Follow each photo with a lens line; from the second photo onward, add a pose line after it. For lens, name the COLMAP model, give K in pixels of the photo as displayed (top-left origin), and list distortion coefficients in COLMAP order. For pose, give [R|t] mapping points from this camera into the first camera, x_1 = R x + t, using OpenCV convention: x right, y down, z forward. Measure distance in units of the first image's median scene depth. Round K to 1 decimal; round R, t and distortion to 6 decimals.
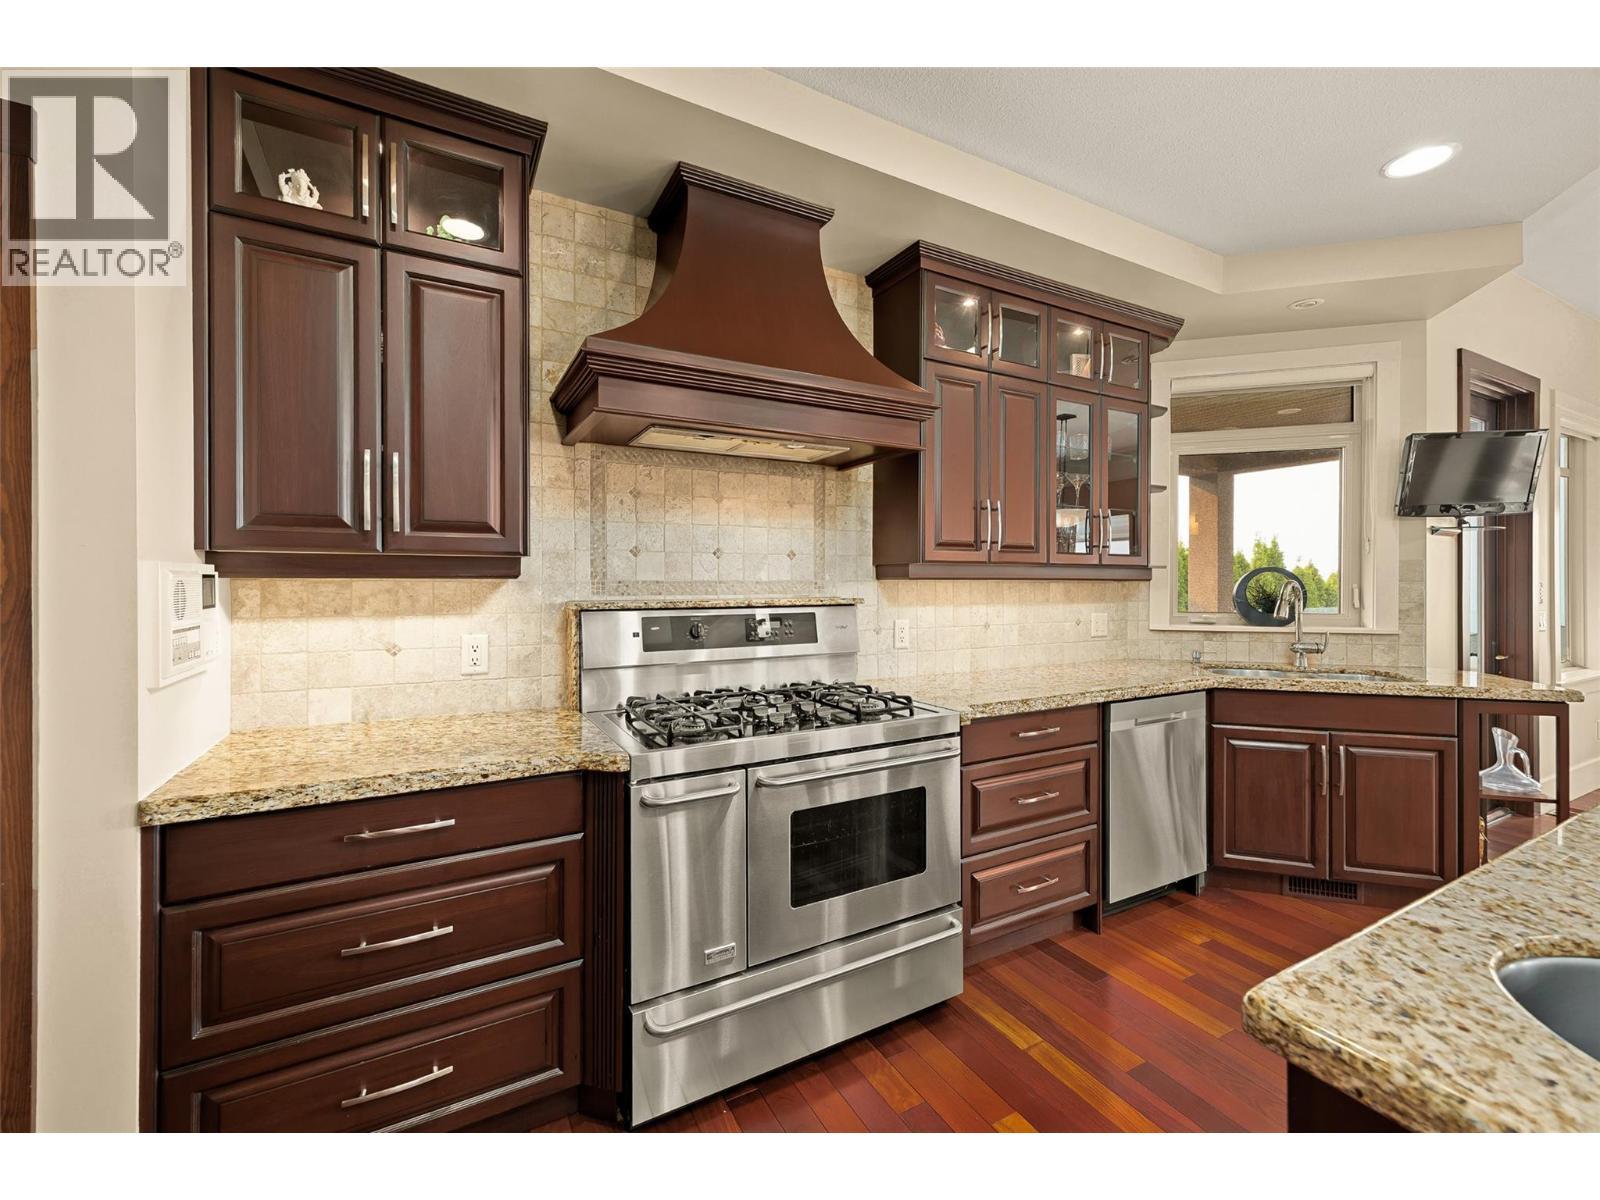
lens RADIAL K [[689.8, 0, 790.2], [0, 689.8, 585.6], [0, 0, 1]] dist [0.004691, 0.000157]
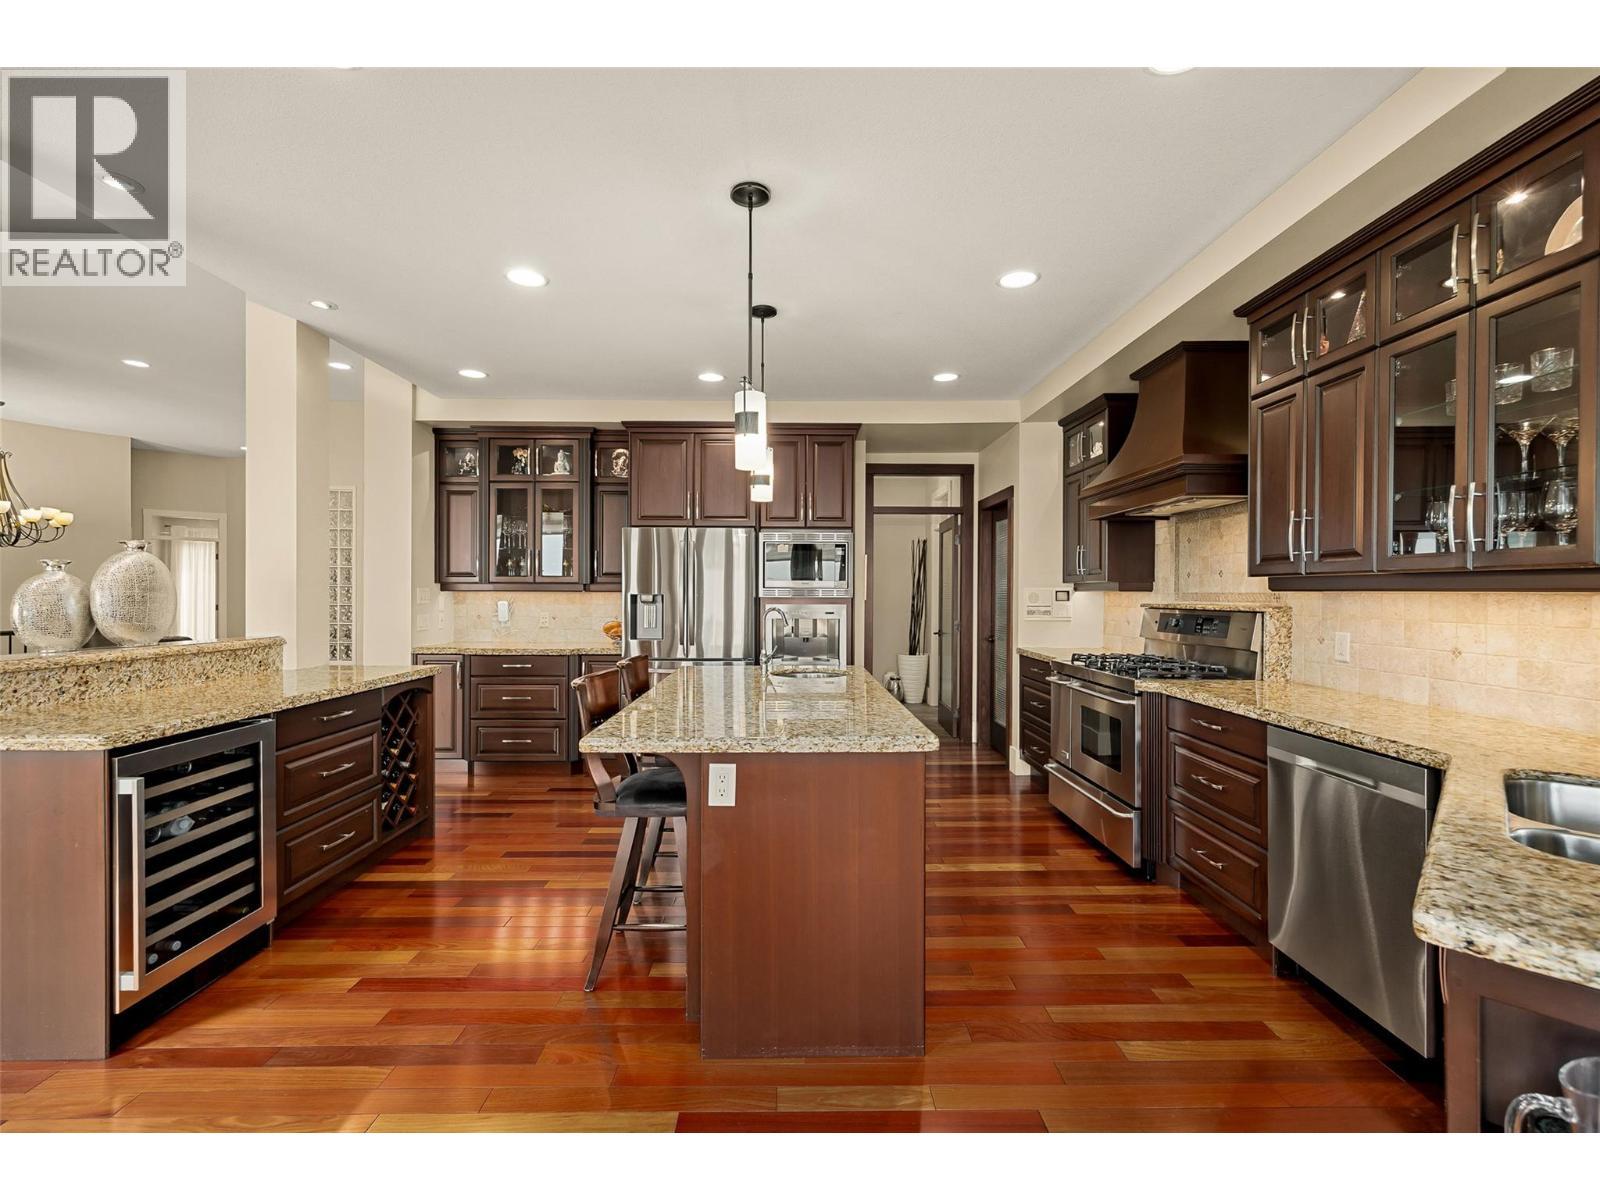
lens RADIAL K [[689.8, 0, 804.6], [0, 689.8, 596.5], [0, 0, 1]] dist [0.004691, 0.000157]
pose [[-0.462480, 0.005207, -0.886614, 1.369290], [-0.005779, 0.999944, 0.008887, -0.005777], [0.886611, 0.009234, -0.462424, 0.763999]]
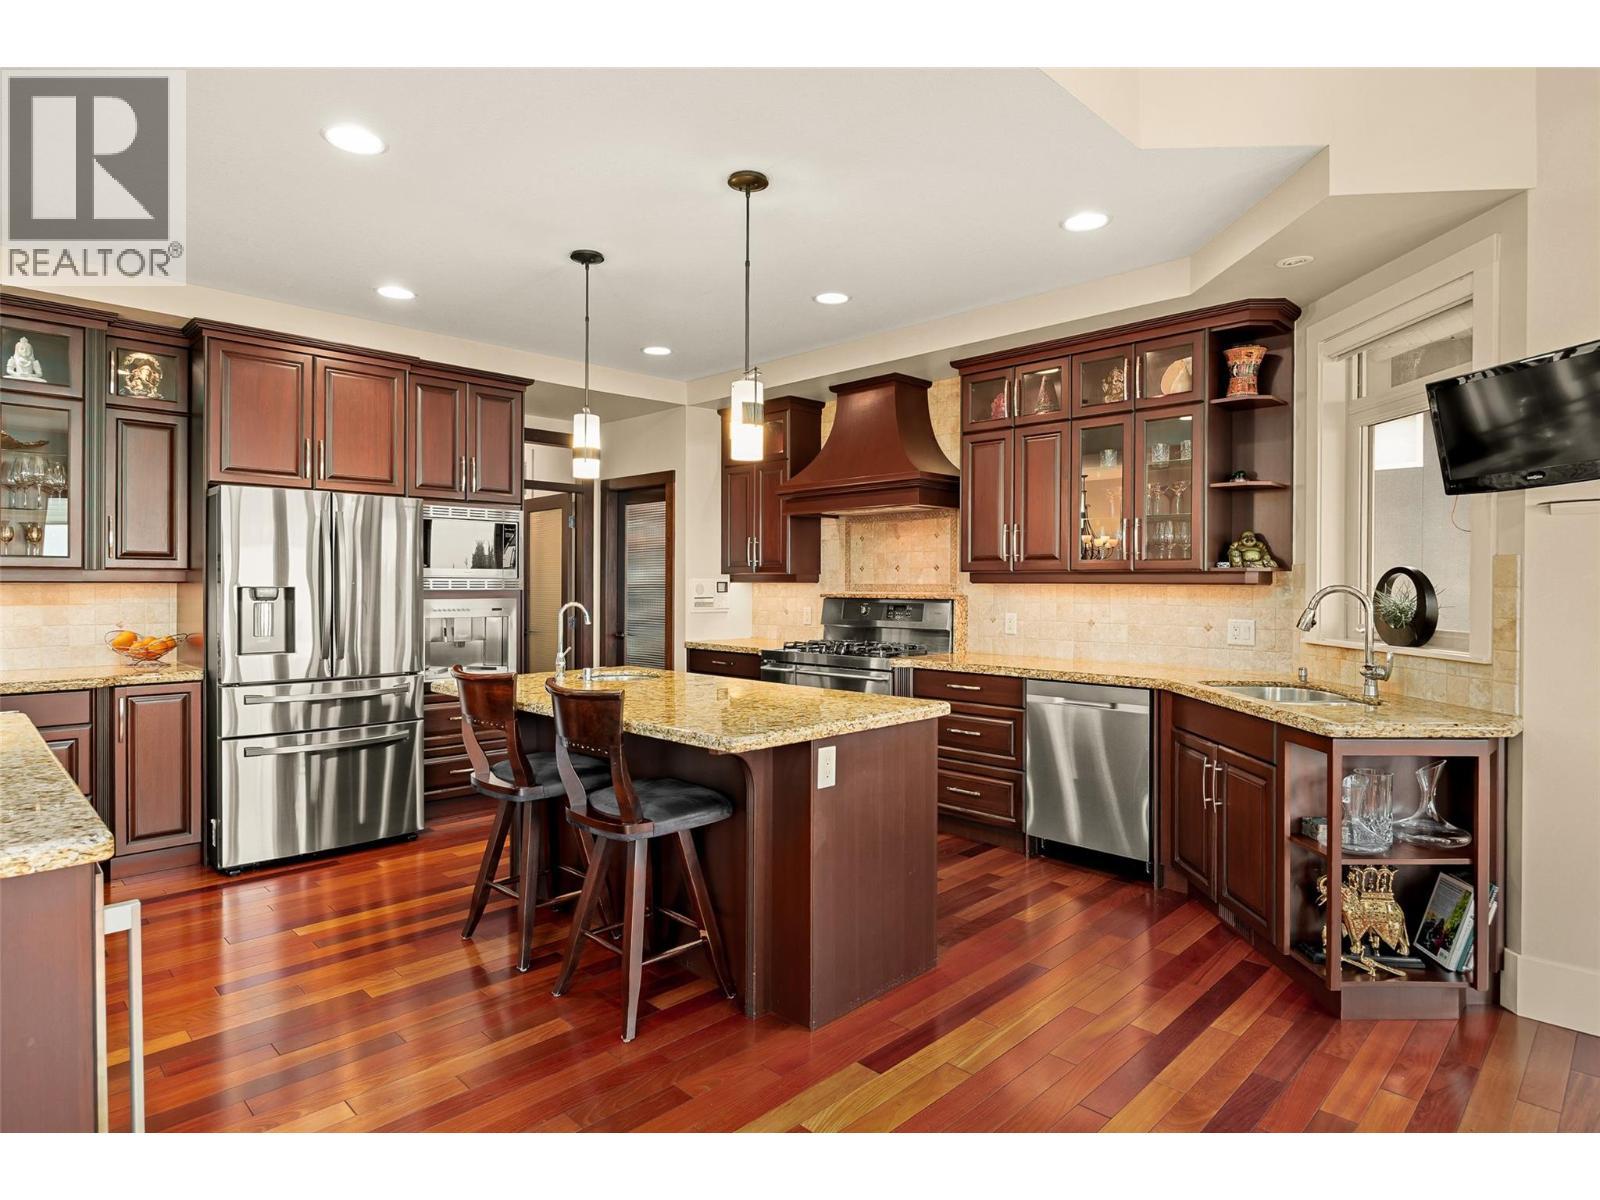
lens RADIAL K [[869.8, 0, 795.8], [0, 869.8, 590.0], [0, 0, 1]] dist [0.003060, -0.000580]
pose [[0.280990, 0.009117, -0.959667, 1.658513], [-0.006990, 0.999948, 0.007453, -0.005532], [0.959685, 0.004614, 0.281039, 0.111811]]
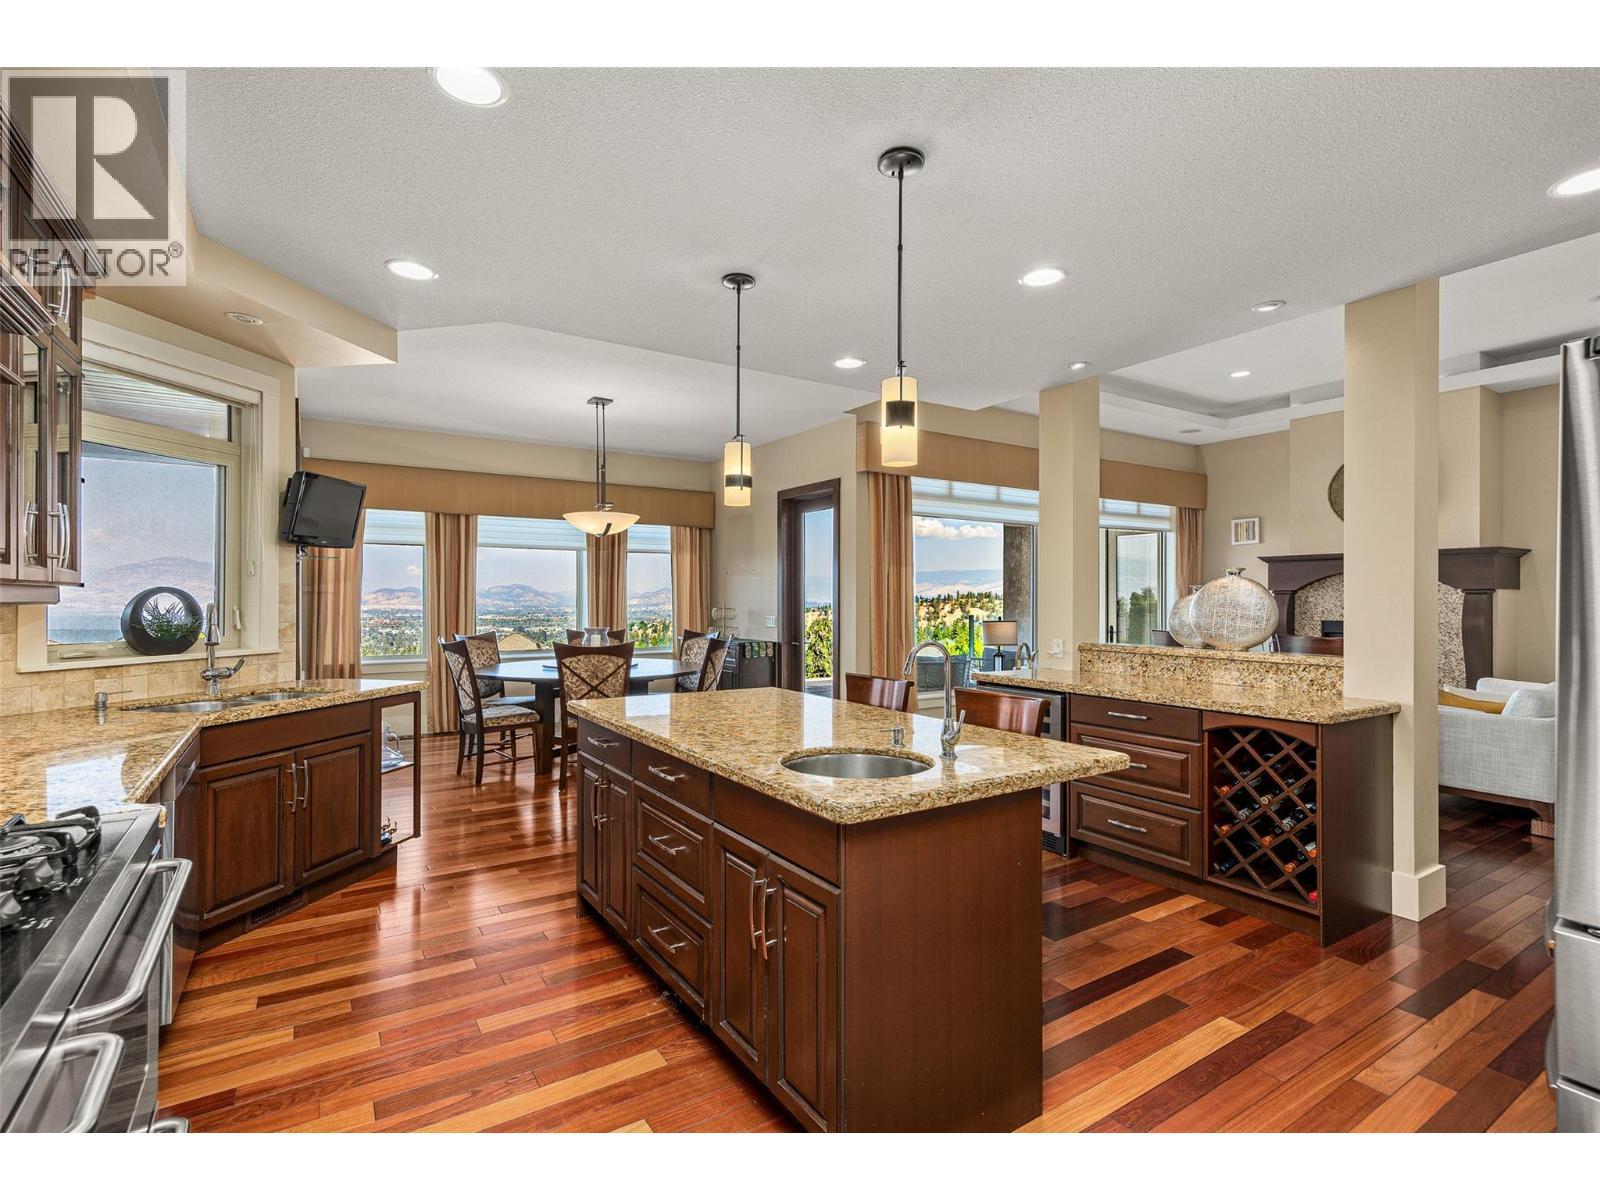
lens RADIAL K [[784.1, 0, 800.4], [0, 784.1, 591.1], [0, 0, 1]] dist [0.000246, 0.000274]
pose [[-0.073014, 0.004767, 0.997320, -0.428278], [0.002225, 0.999987, -0.004617, -0.018745], [-0.997328, 0.001882, -0.073023, 0.310680]]
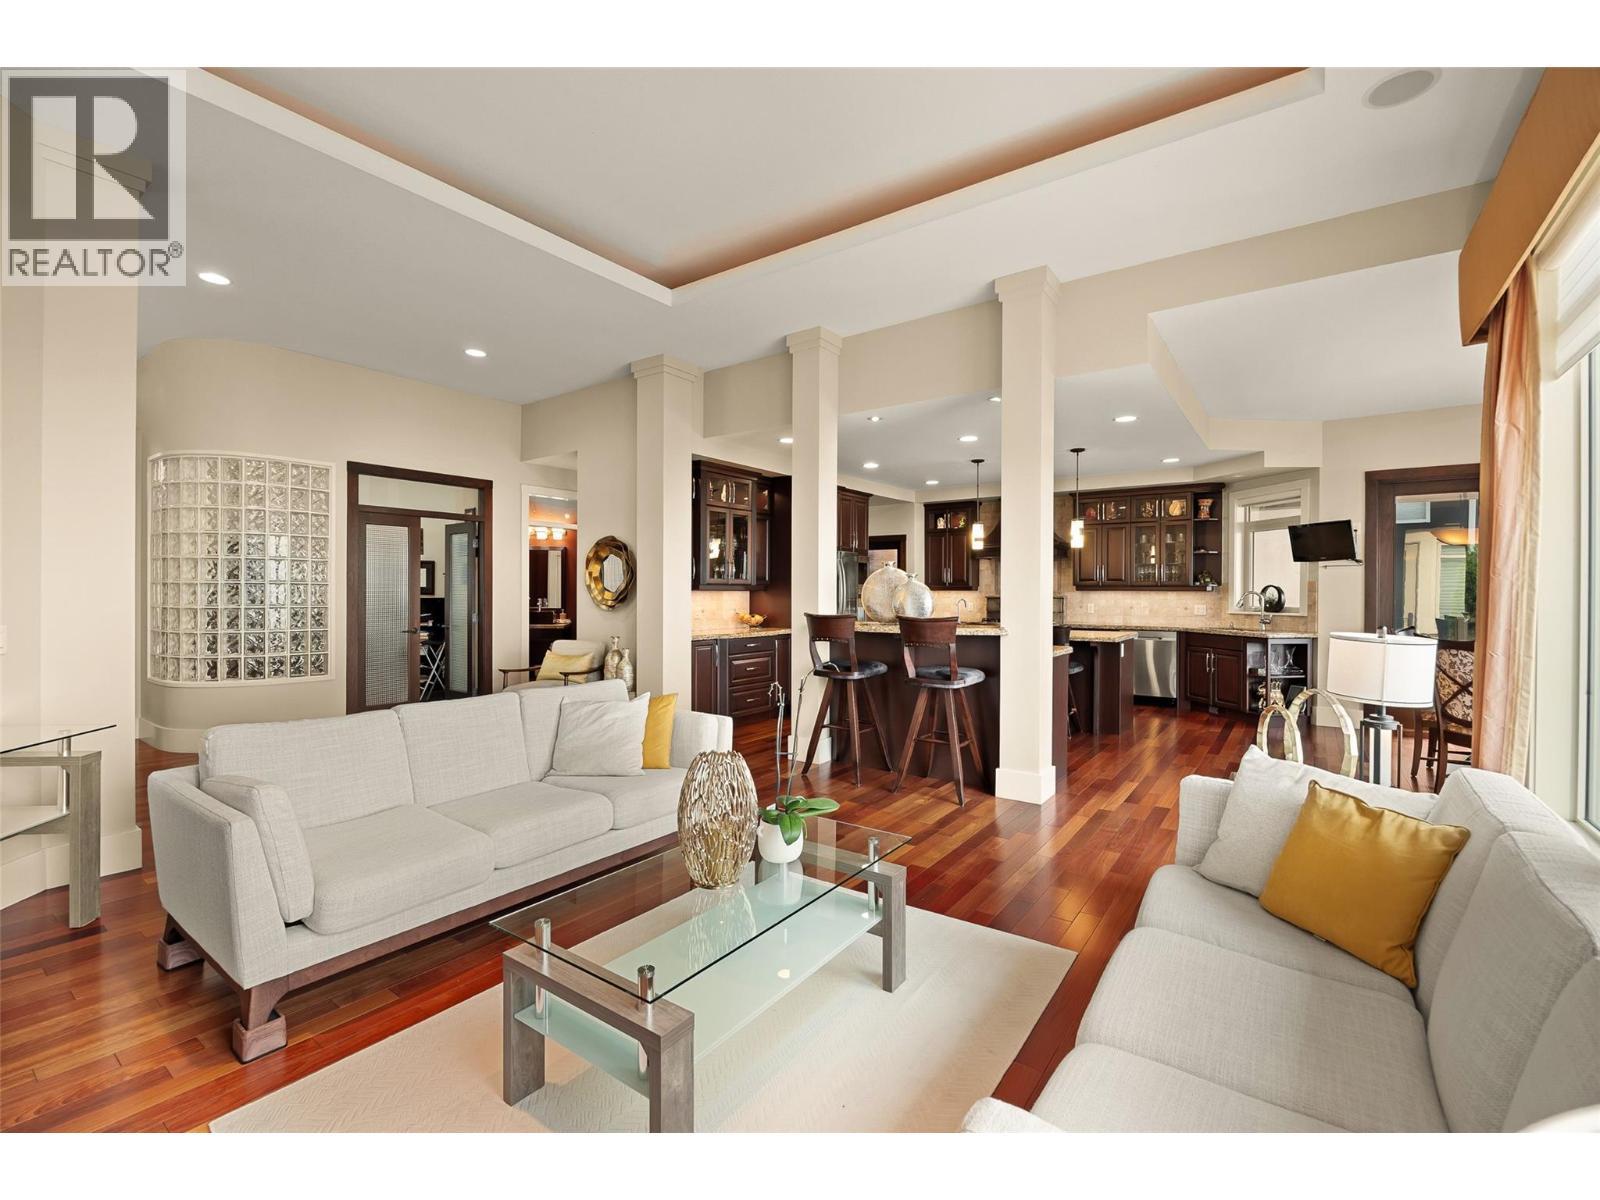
lens RADIAL K [[689.8, 0, 797.7], [0, 689.8, 596.7], [0, 0, 1]] dist [0.004691, 0.000157]
pose [[0.428074, 0.009499, -0.903694, 2.348510], [-0.005141, 0.999954, 0.008075, 0.000012], [0.903729, 0.001189, 0.428103, -1.474571]]
